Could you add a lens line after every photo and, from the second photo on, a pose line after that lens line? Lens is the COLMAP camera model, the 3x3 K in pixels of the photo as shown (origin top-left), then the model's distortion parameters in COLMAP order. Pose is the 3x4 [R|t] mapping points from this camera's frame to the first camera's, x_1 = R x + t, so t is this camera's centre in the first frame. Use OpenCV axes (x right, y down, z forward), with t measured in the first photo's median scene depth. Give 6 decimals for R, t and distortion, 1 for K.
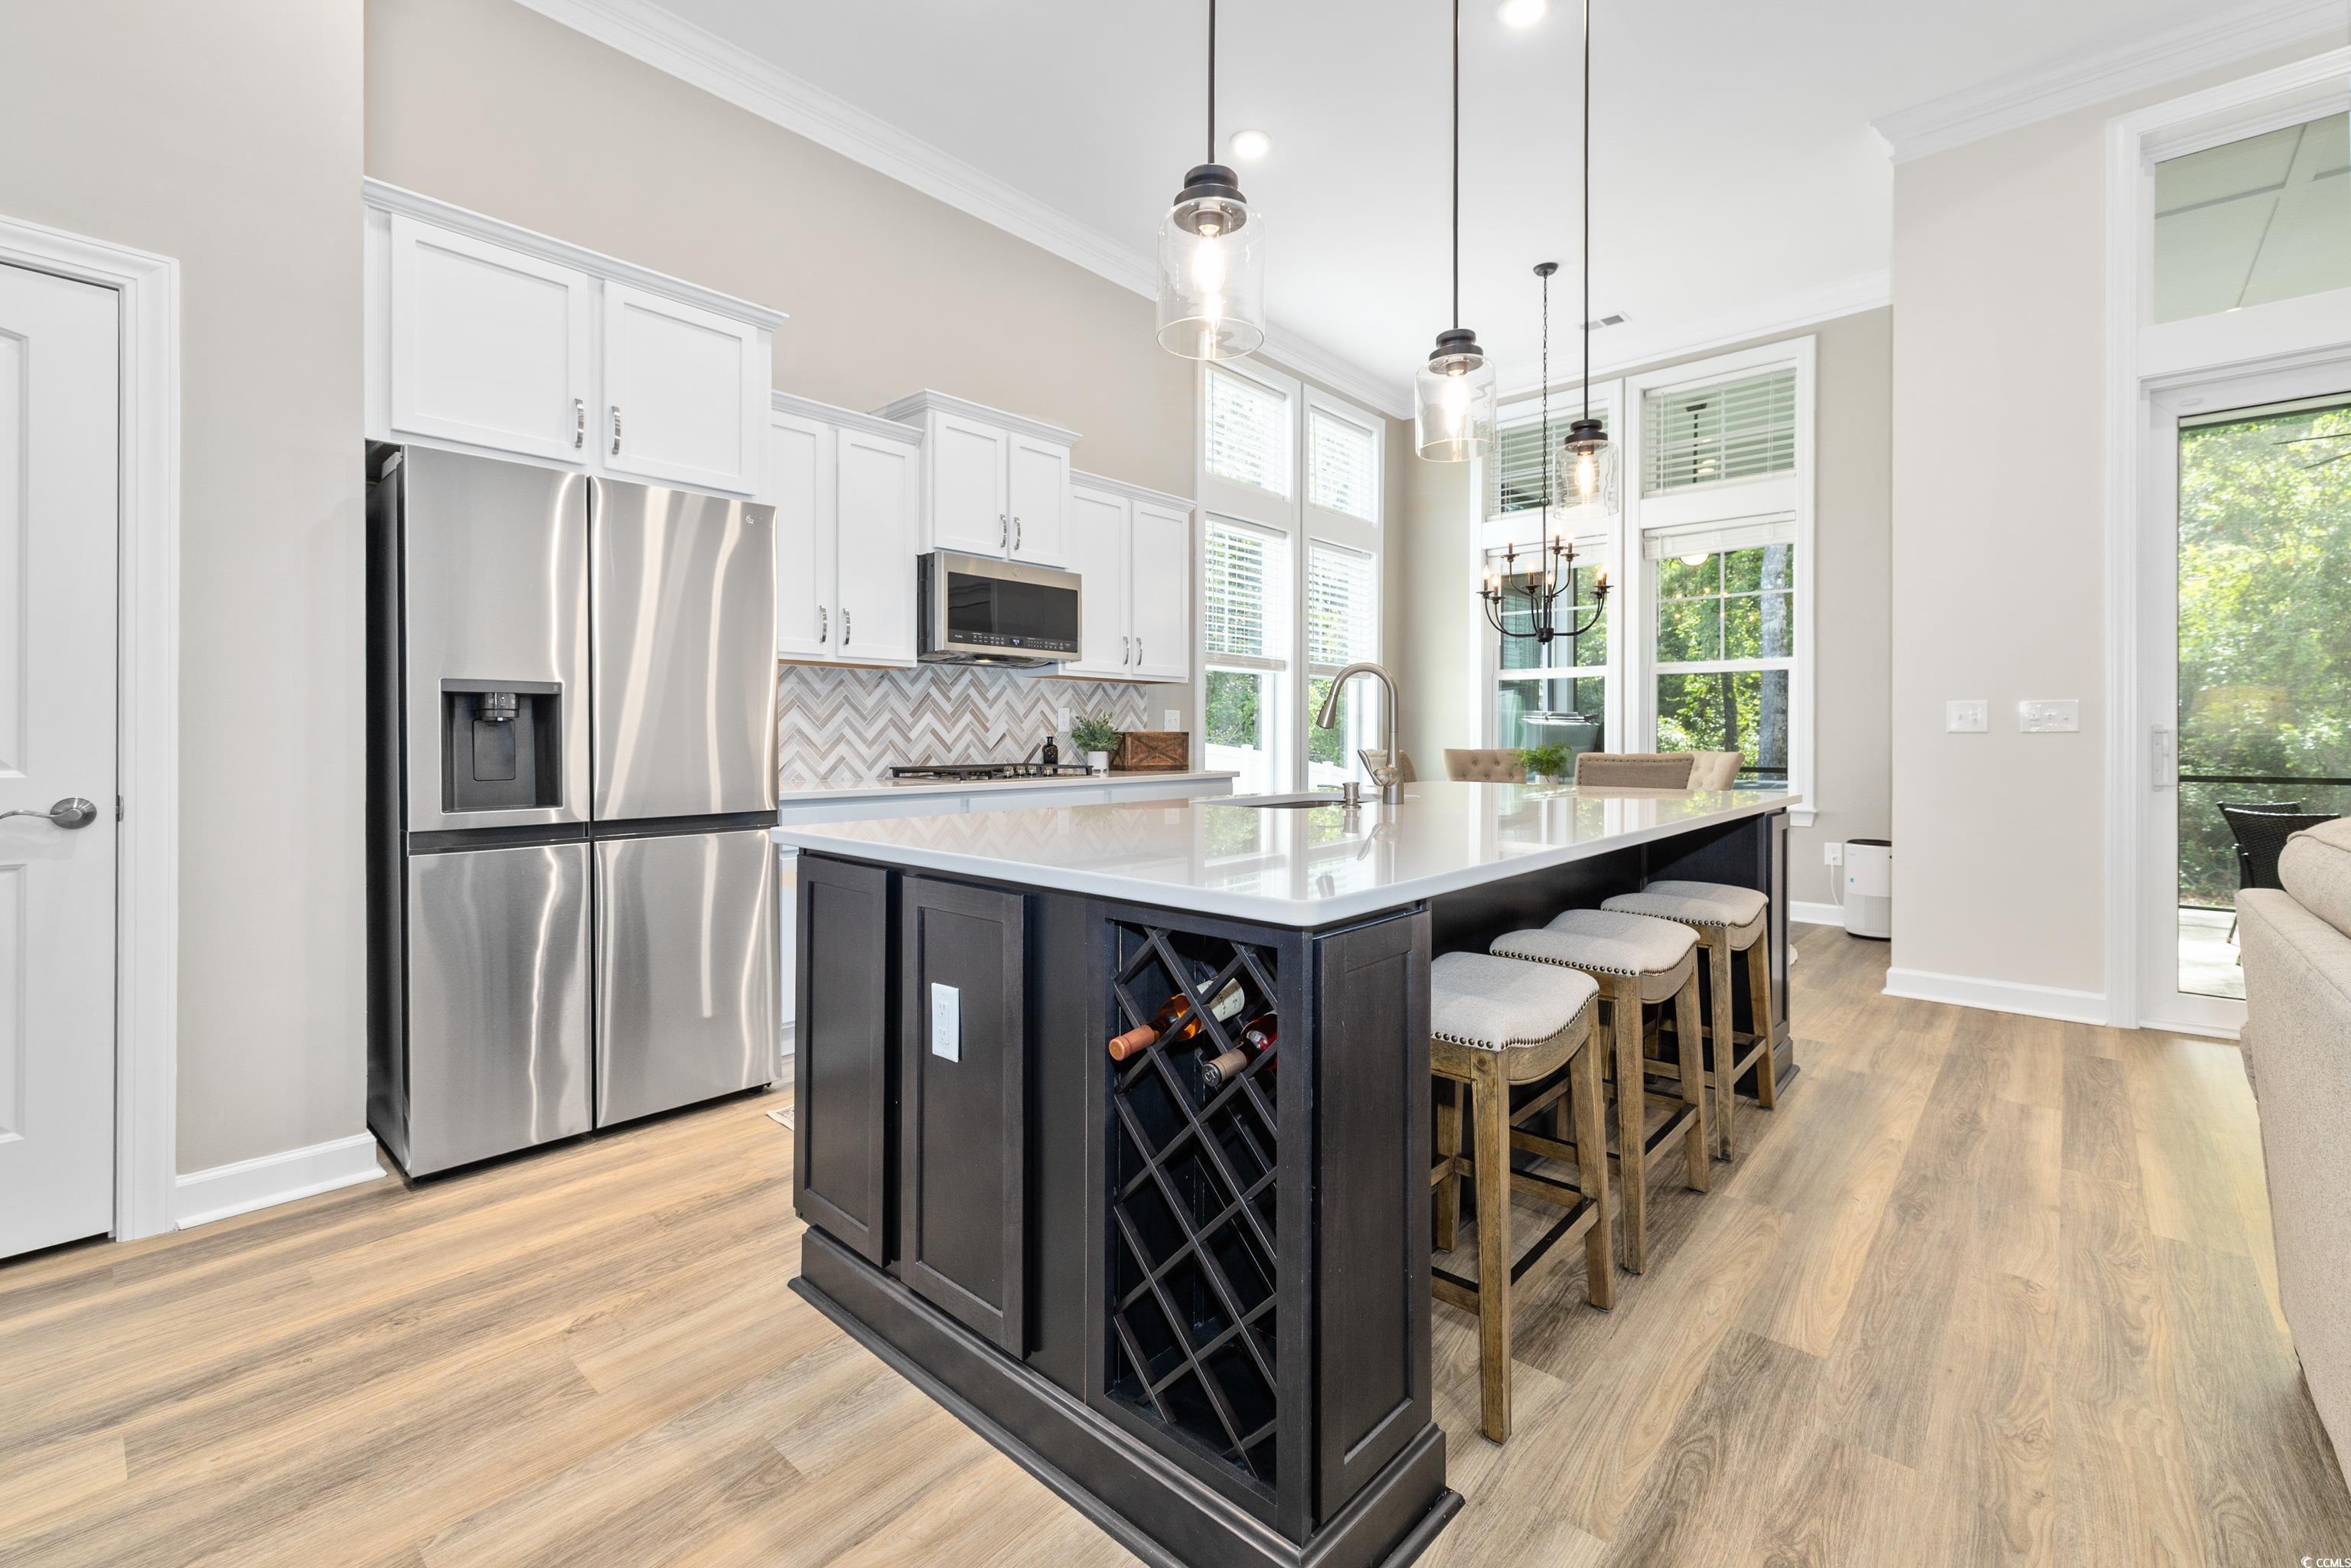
lens RADIAL K [[1006.2, 0, 1162.0], [0, 1006.2, 737.1], [0, 0, 1]] dist [0.002567, 0.000058]
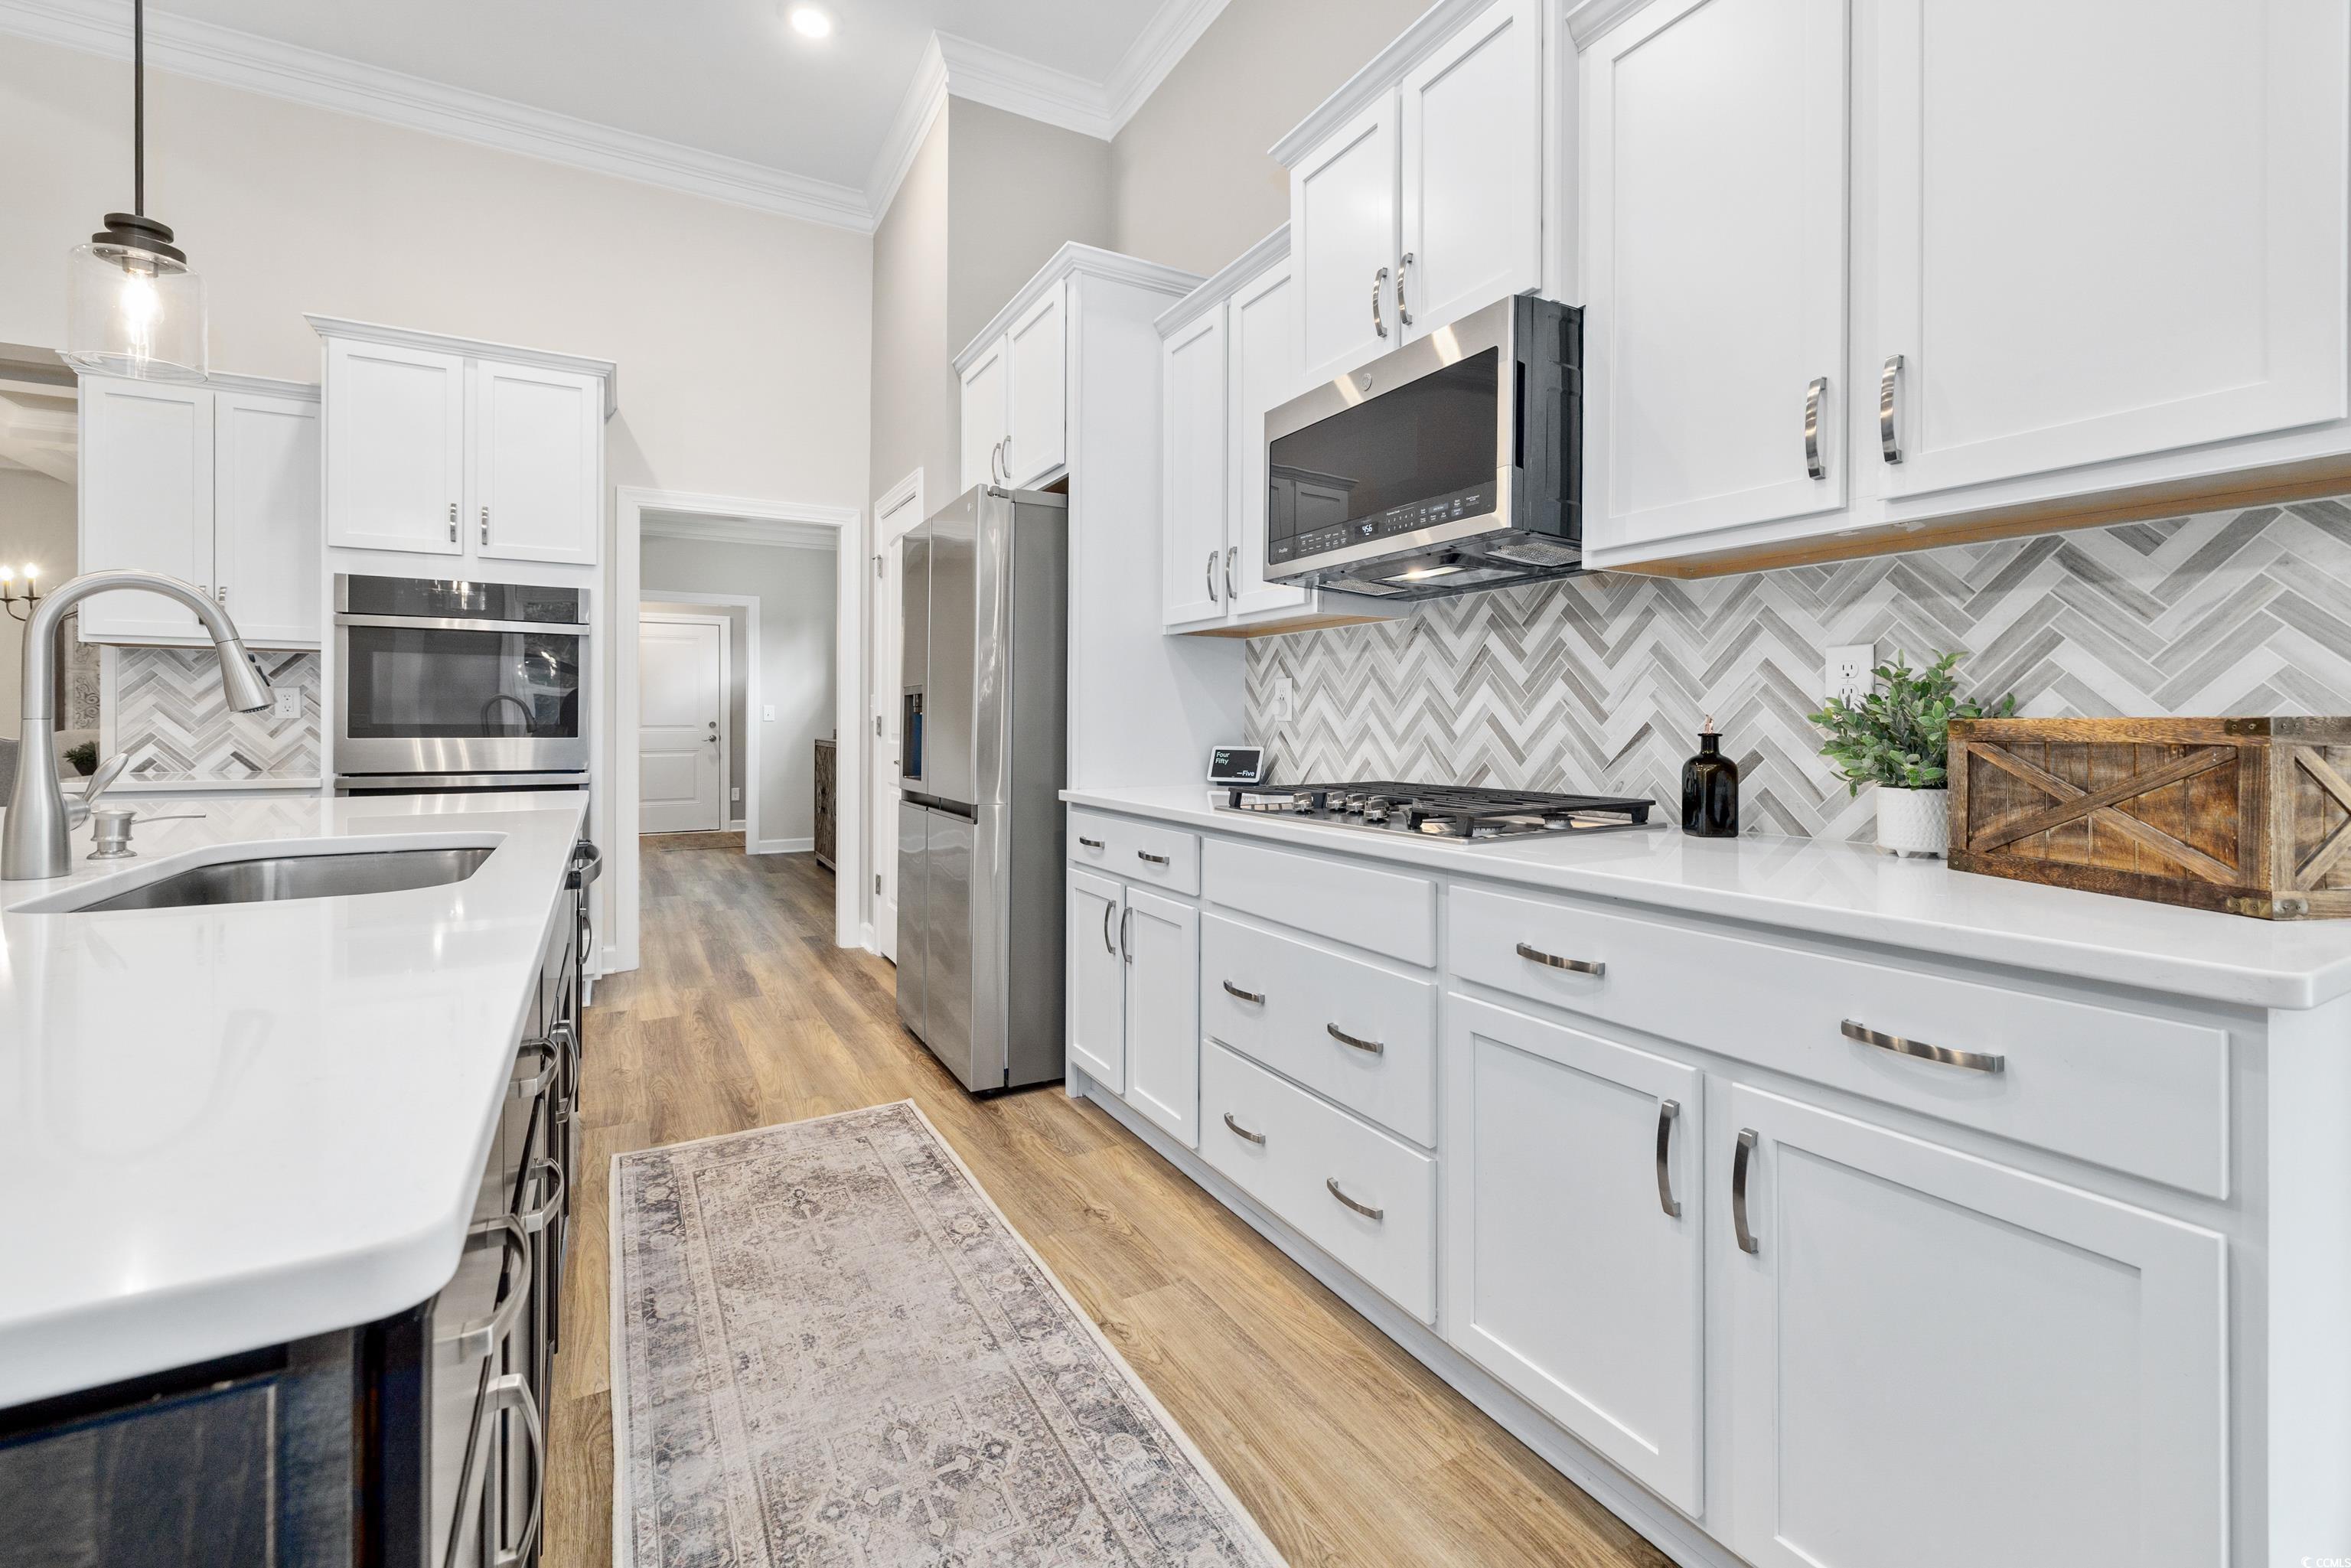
lens RADIAL K [[1006.2, 0, 1185.8], [0, 1006.2, 713.9], [0, 0, 1]] dist [0.002567, 0.000058]
pose [[-0.309455, -0.011230, -0.950848, 0.315744], [-0.006313, 0.999932, -0.009756, -0.003158], [0.950893, 0.002983, -0.309505, 1.026922]]
